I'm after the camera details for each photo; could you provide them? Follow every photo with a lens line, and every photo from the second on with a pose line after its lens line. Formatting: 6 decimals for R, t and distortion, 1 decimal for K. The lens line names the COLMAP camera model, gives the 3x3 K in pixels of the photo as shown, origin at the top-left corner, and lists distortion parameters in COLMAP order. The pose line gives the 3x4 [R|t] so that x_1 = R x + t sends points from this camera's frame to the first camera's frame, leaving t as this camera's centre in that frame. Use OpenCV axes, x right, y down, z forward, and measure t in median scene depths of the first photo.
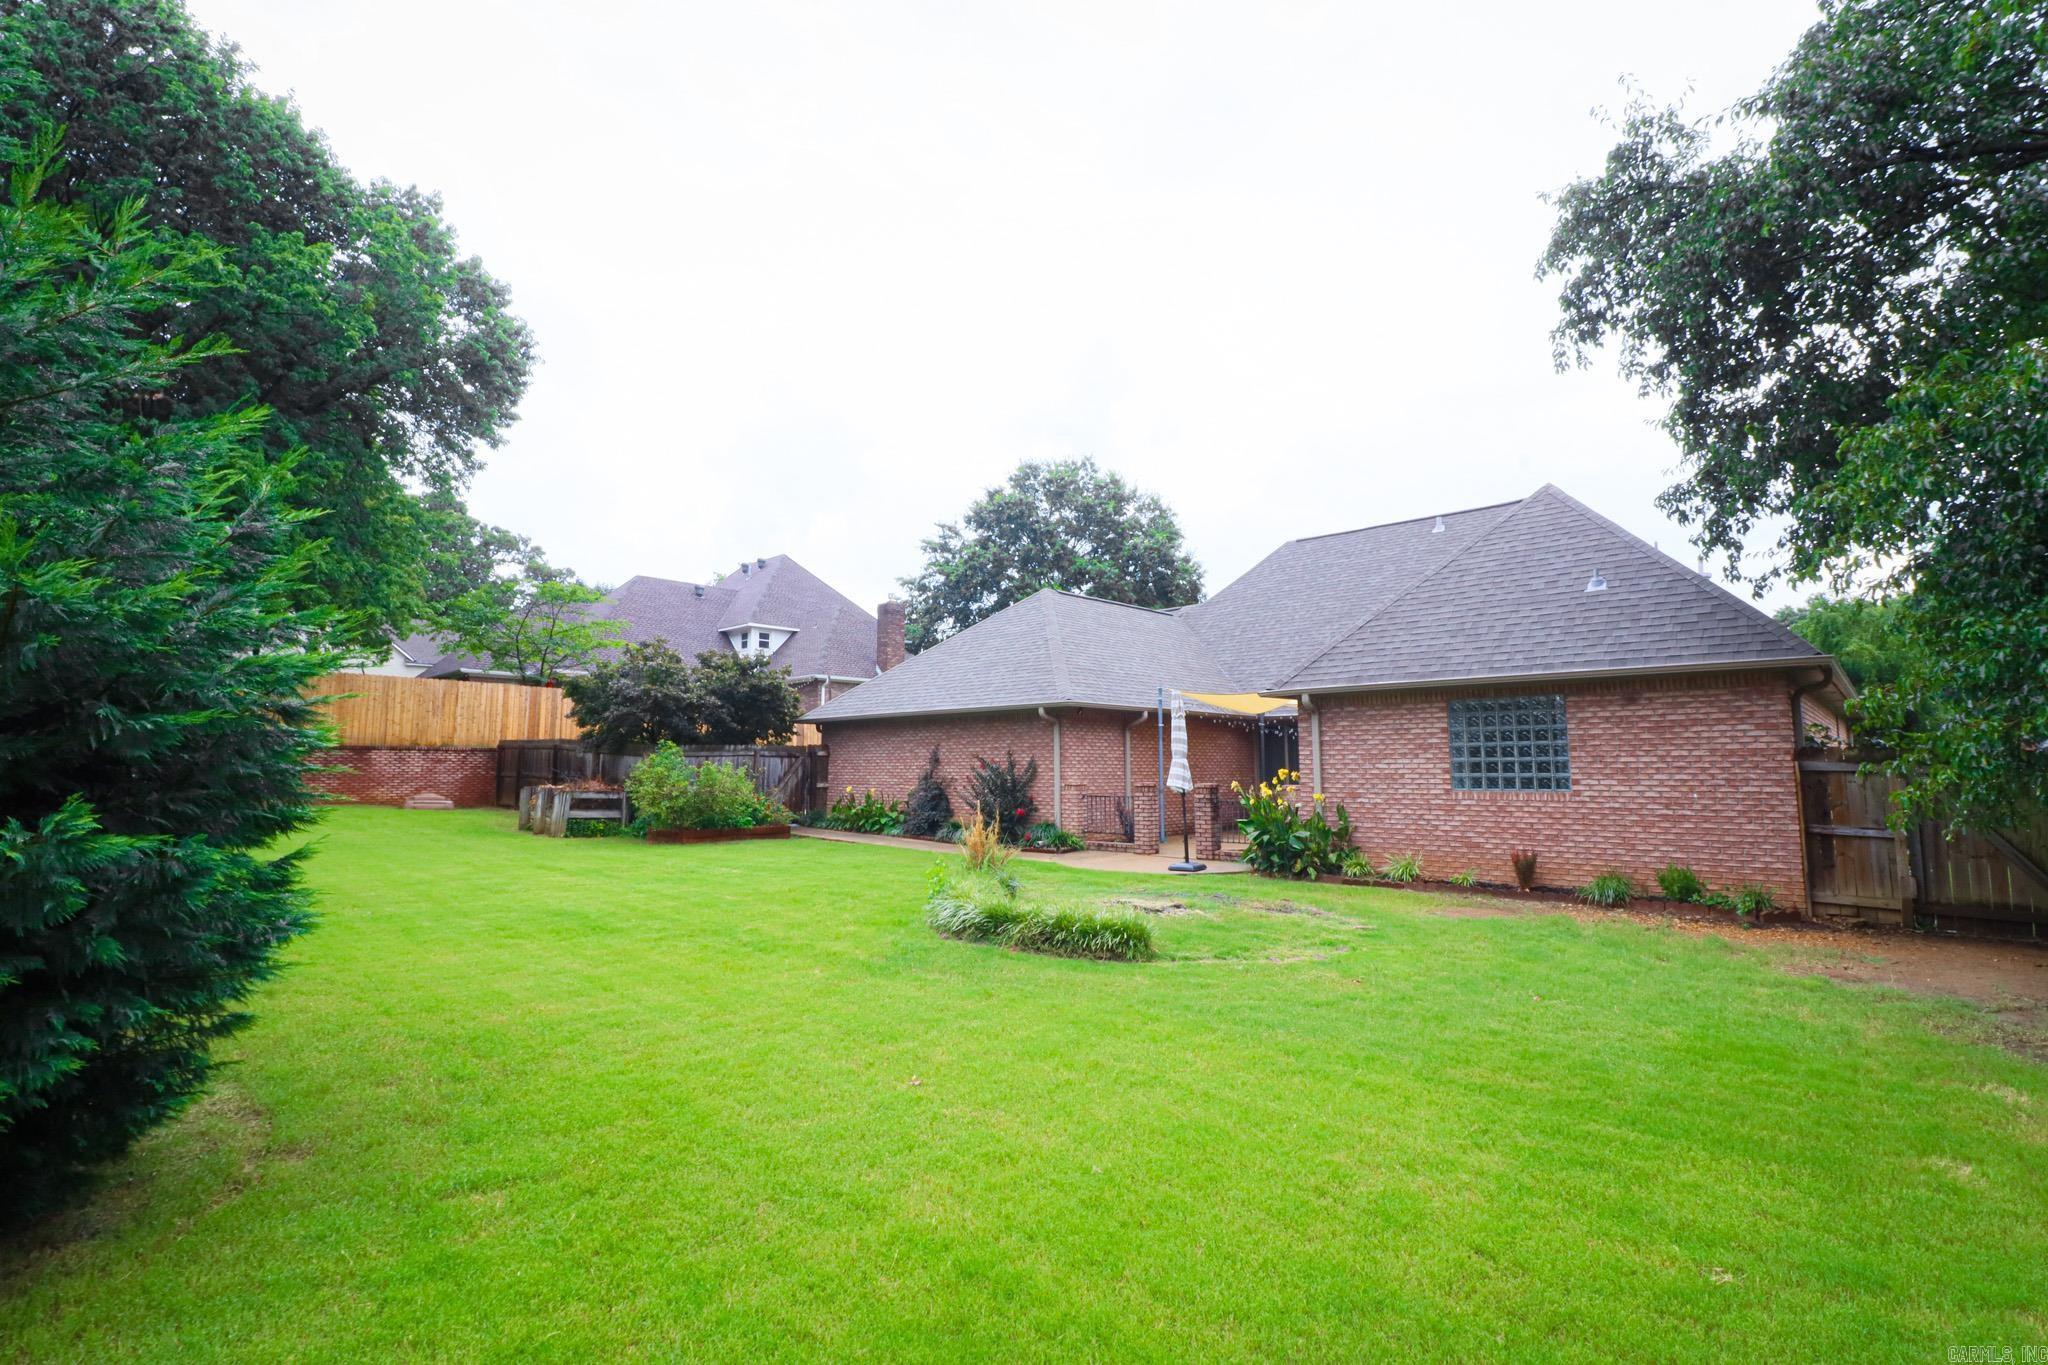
lens RADIAL K [[940.9, 0, 1031.7], [0, 940.9, 660.8], [0, 0, 1]] dist [0.001443, -0.013293]
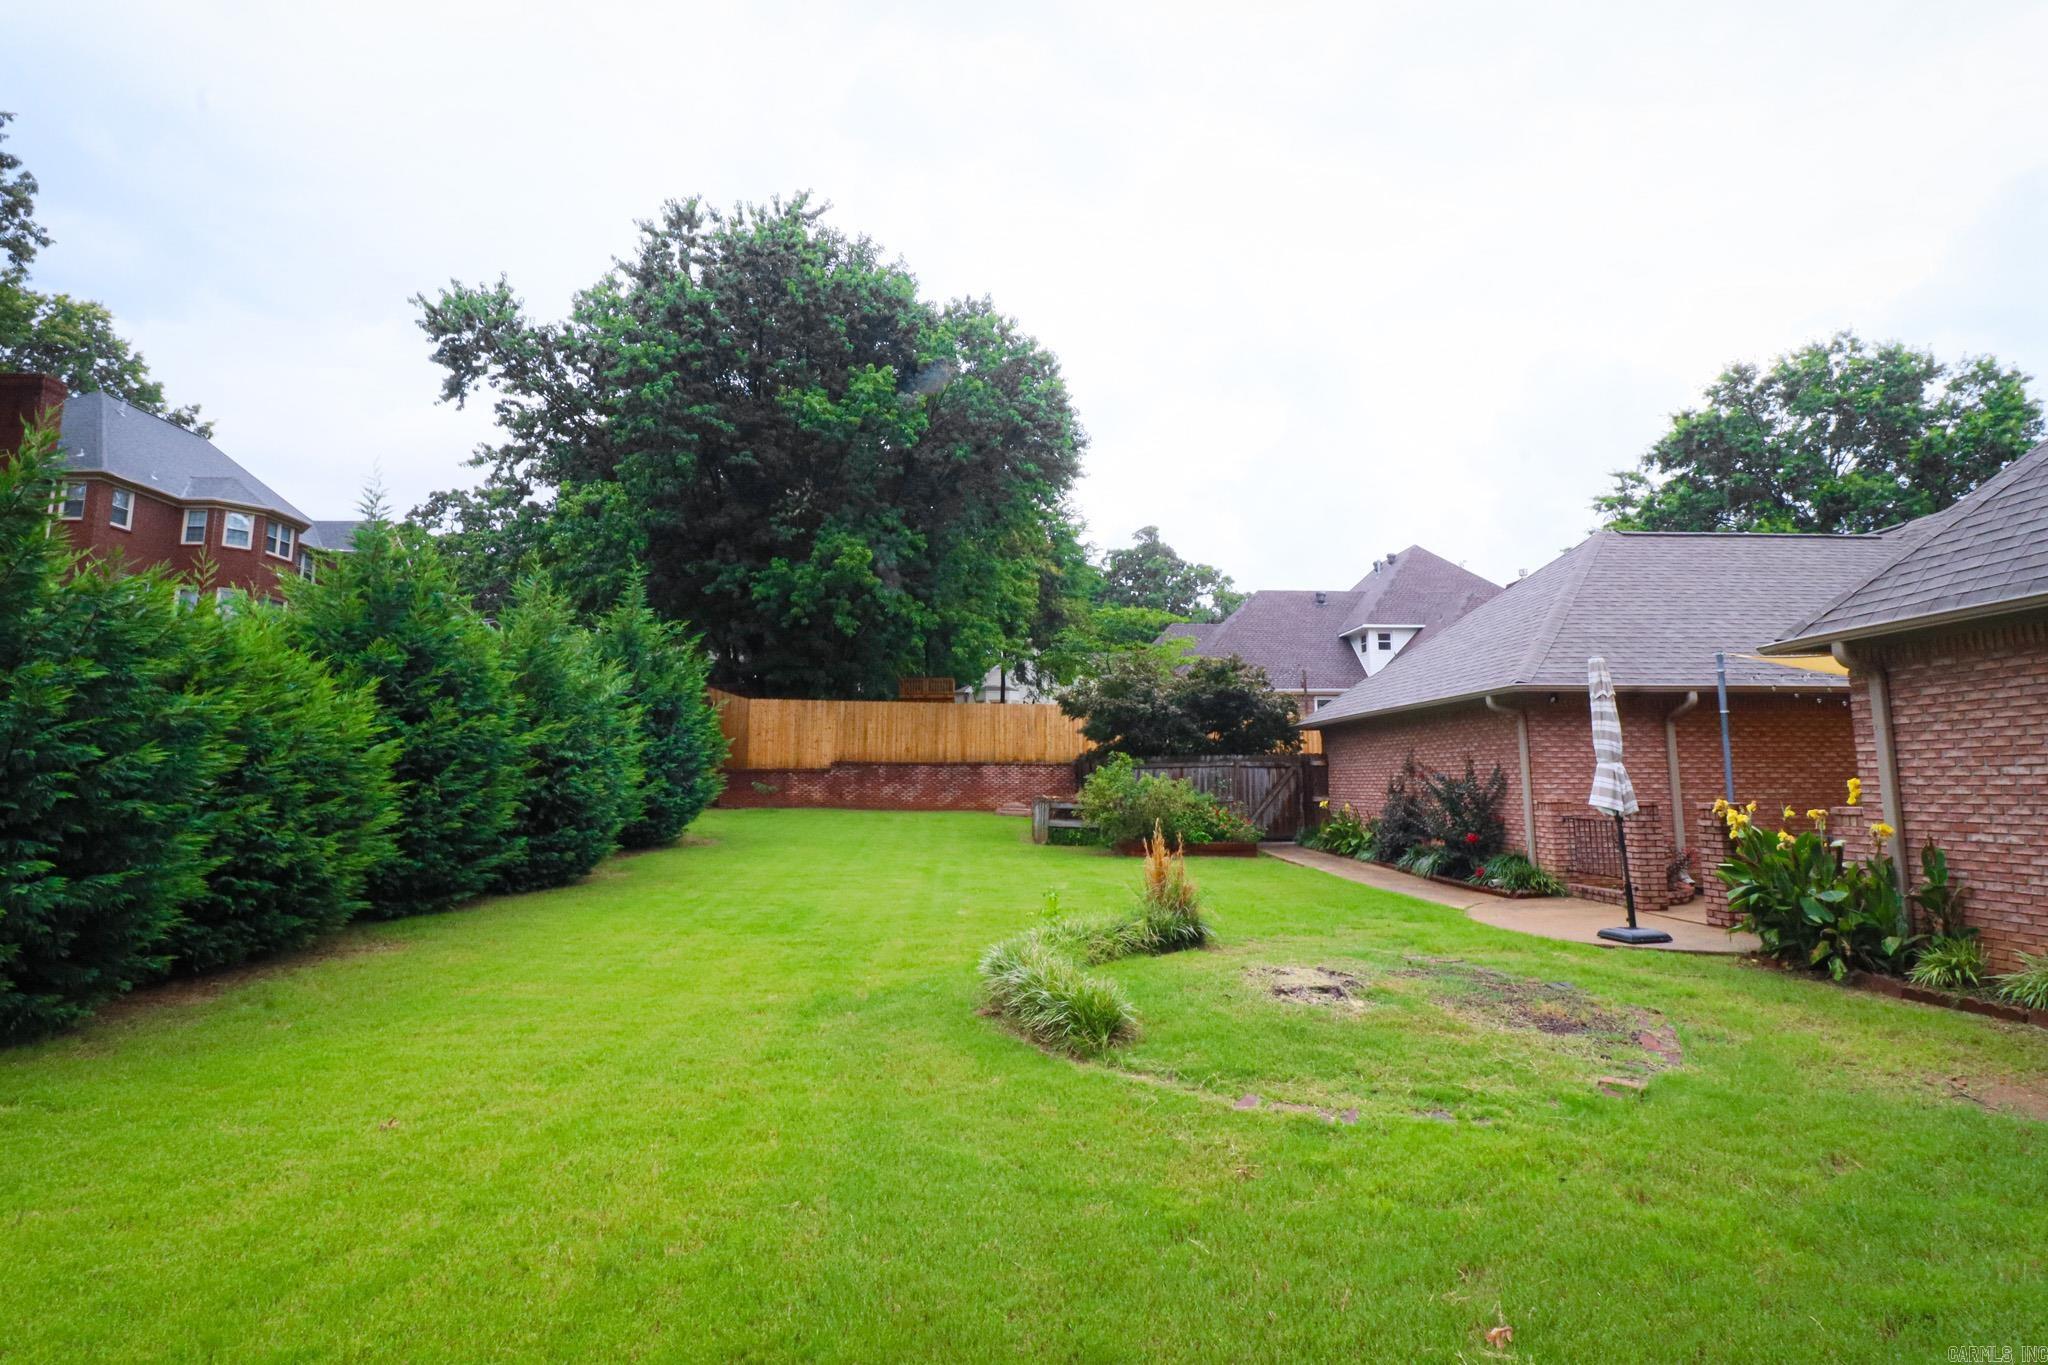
lens RADIAL K [[952.4, 0, 1027.9], [0, 952.4, 659.5], [0, 0, 1]] dist [0.001661, -0.013833]
pose [[0.715612, -0.088839, -0.692826, 0.278191], [0.079226, 0.995801, -0.045856, 0.027730], [0.693990, -0.022075, 0.719646, 0.223942]]
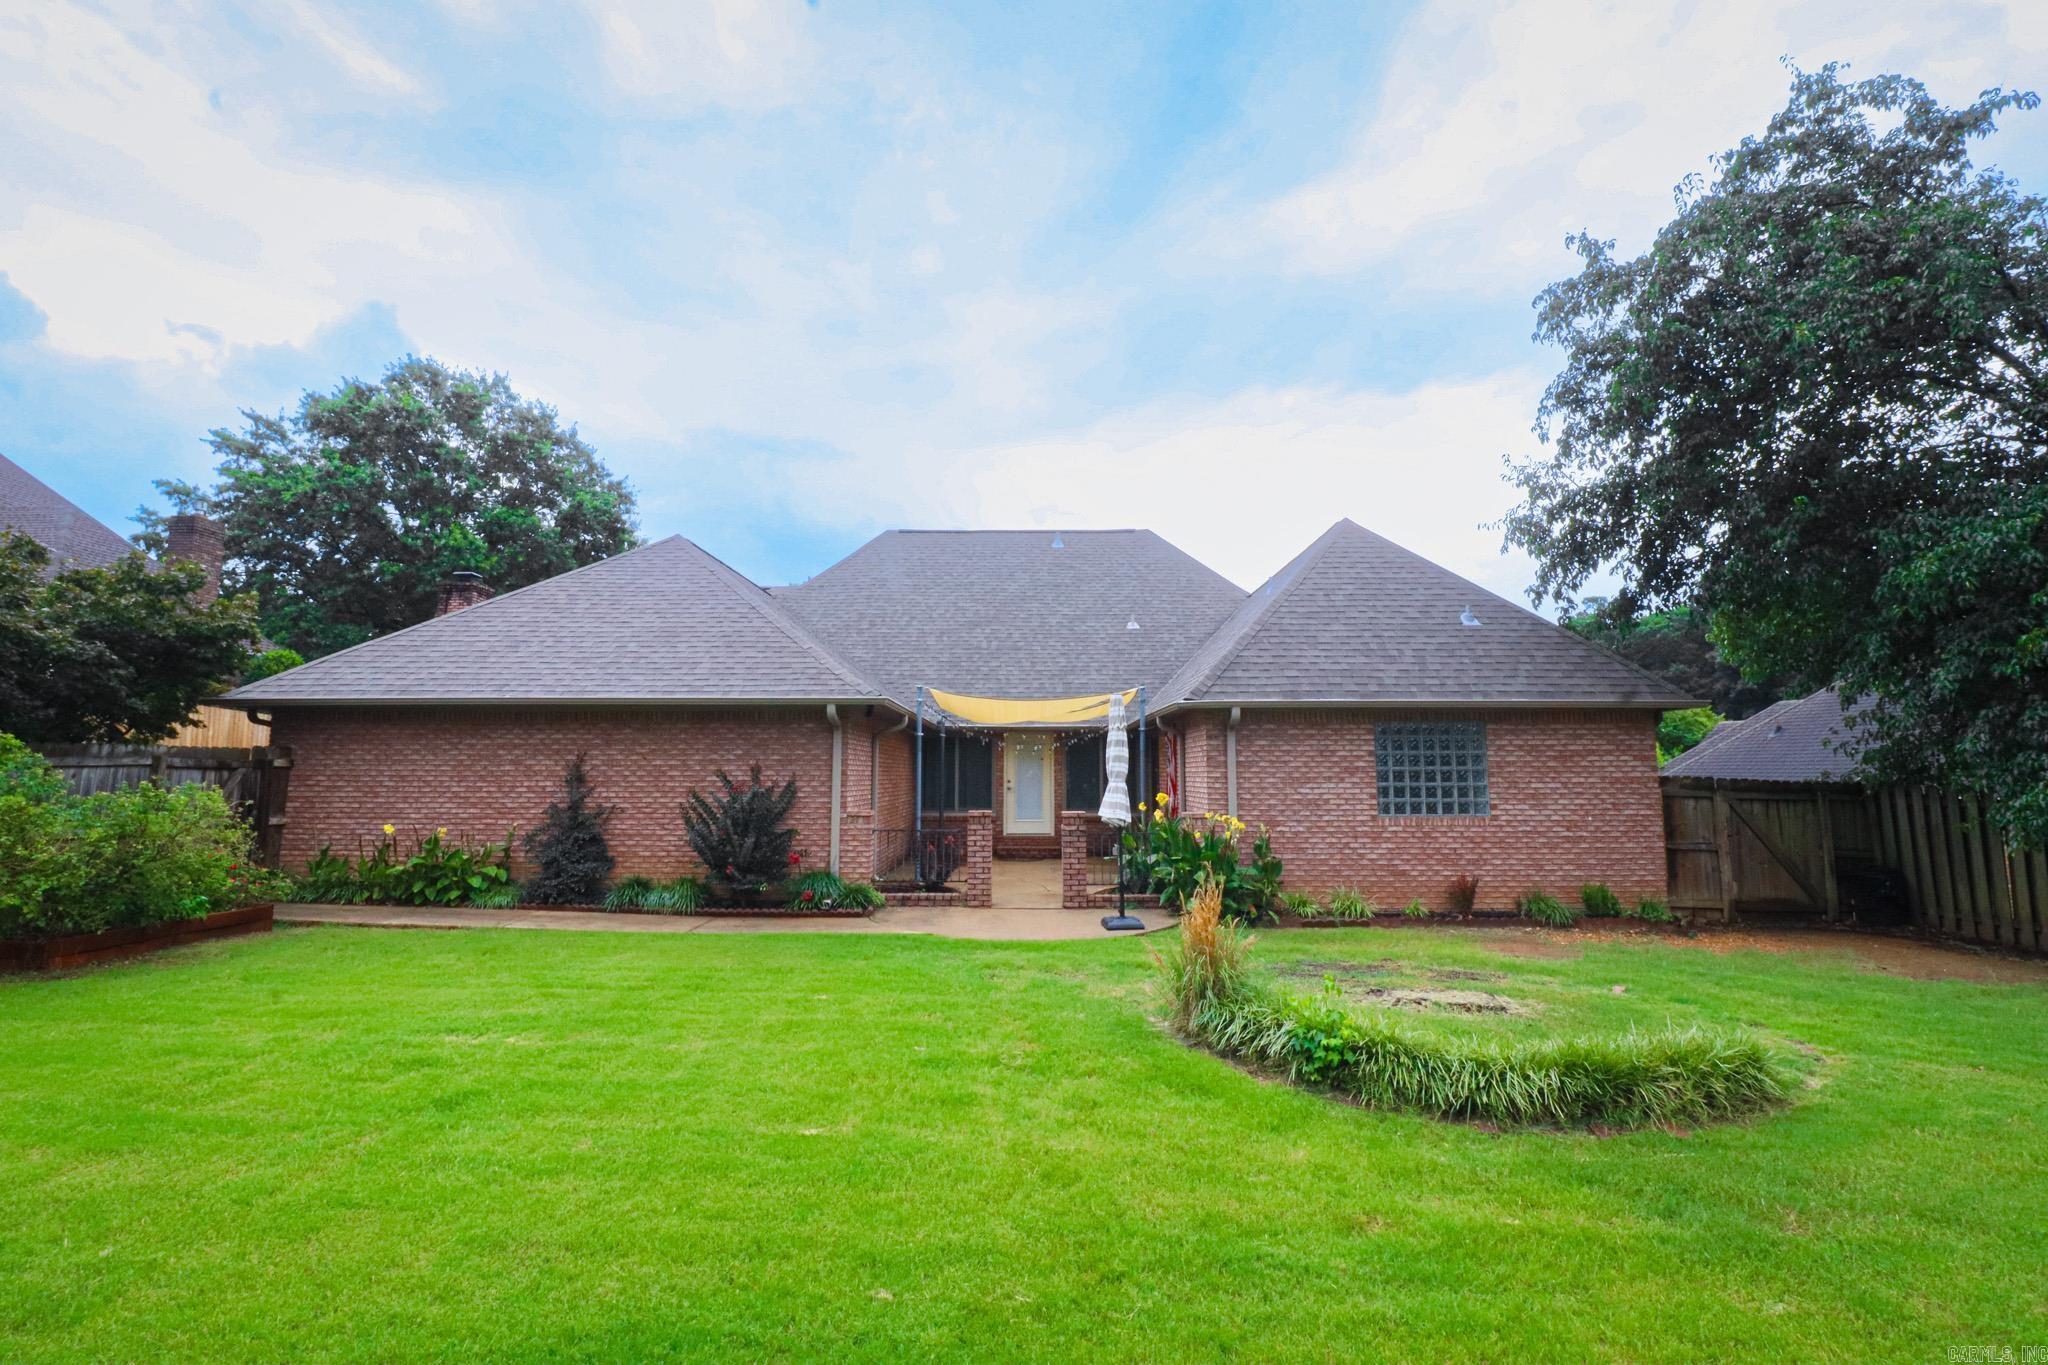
lens RADIAL K [[940.9, 0, 1031.7], [0, 940.9, 660.8], [0, 0, 1]] dist [0.001443, -0.013293]
pose [[0.741051, 0.084087, 0.666163, -0.353724], [-0.078634, 0.996169, -0.038269, 0.033953], [-0.666829, -0.024024, 0.744824, 0.401985]]
